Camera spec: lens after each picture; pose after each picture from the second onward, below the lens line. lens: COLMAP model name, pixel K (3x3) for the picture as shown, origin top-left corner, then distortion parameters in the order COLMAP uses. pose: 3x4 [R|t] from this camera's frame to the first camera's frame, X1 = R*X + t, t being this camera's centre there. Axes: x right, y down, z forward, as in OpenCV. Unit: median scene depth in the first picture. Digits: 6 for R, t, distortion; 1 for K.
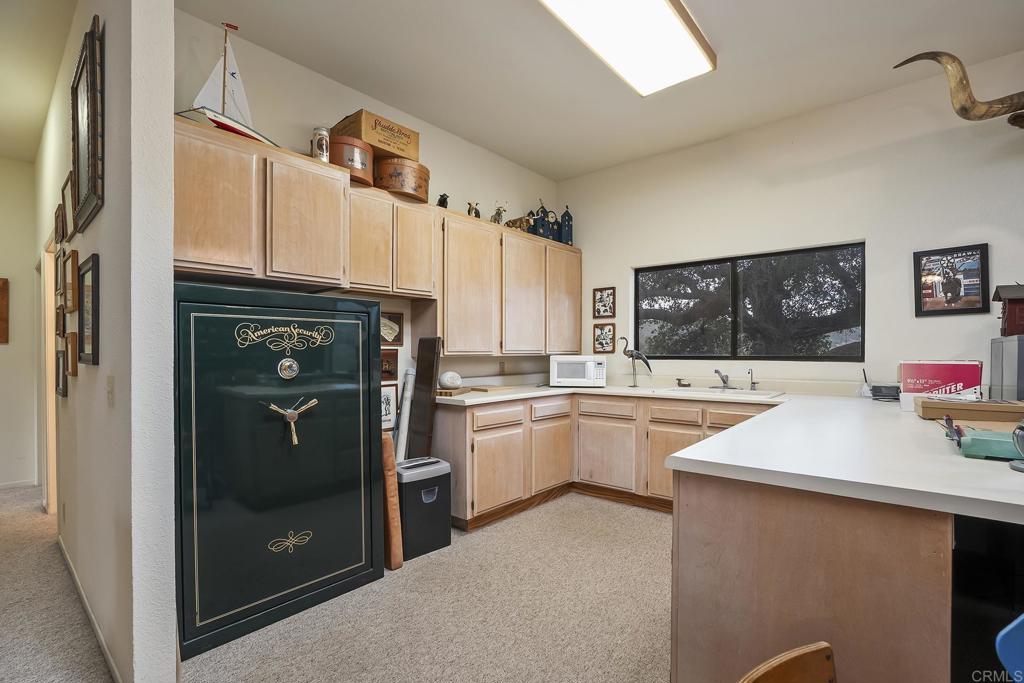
lens RADIAL K [[467.8, 0, 510.2], [0, 467.8, 348.2], [0, 0, 1]] dist [0.000480, 0.000089]
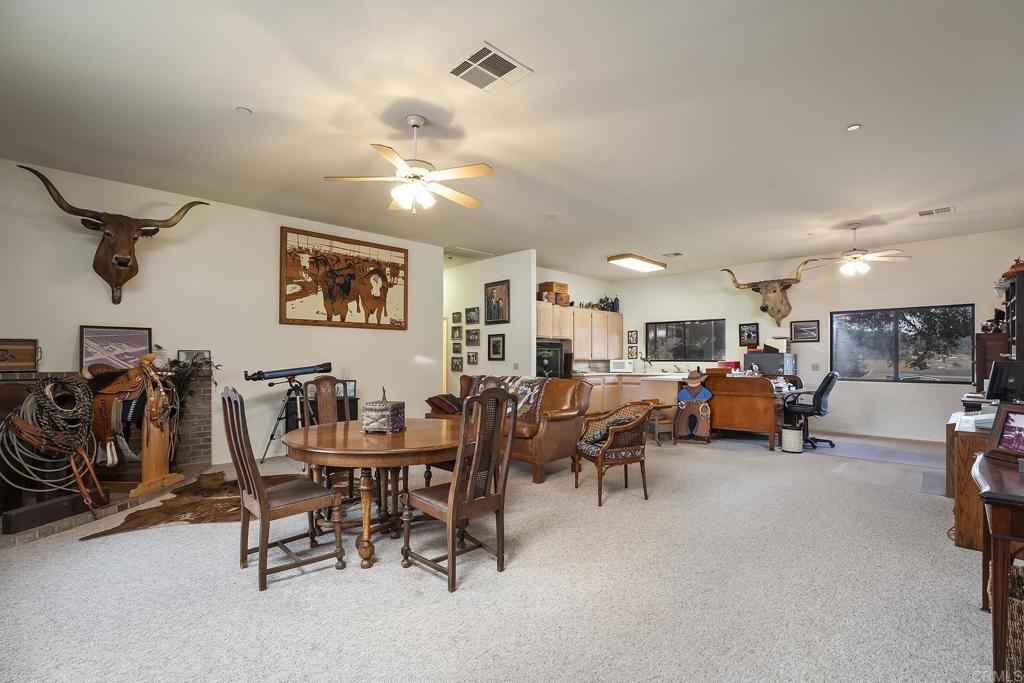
lens RADIAL K [[467.8, 0, 512.4], [0, 467.8, 349.2], [0, 0, 1]] dist [0.000480, 0.000089]
pose [[0.996944, 0.000331, -0.078114, -0.232032], [-0.001378, 0.999910, -0.013346, -0.006609], [0.078103, 0.013413, 0.996855, -1.483049]]
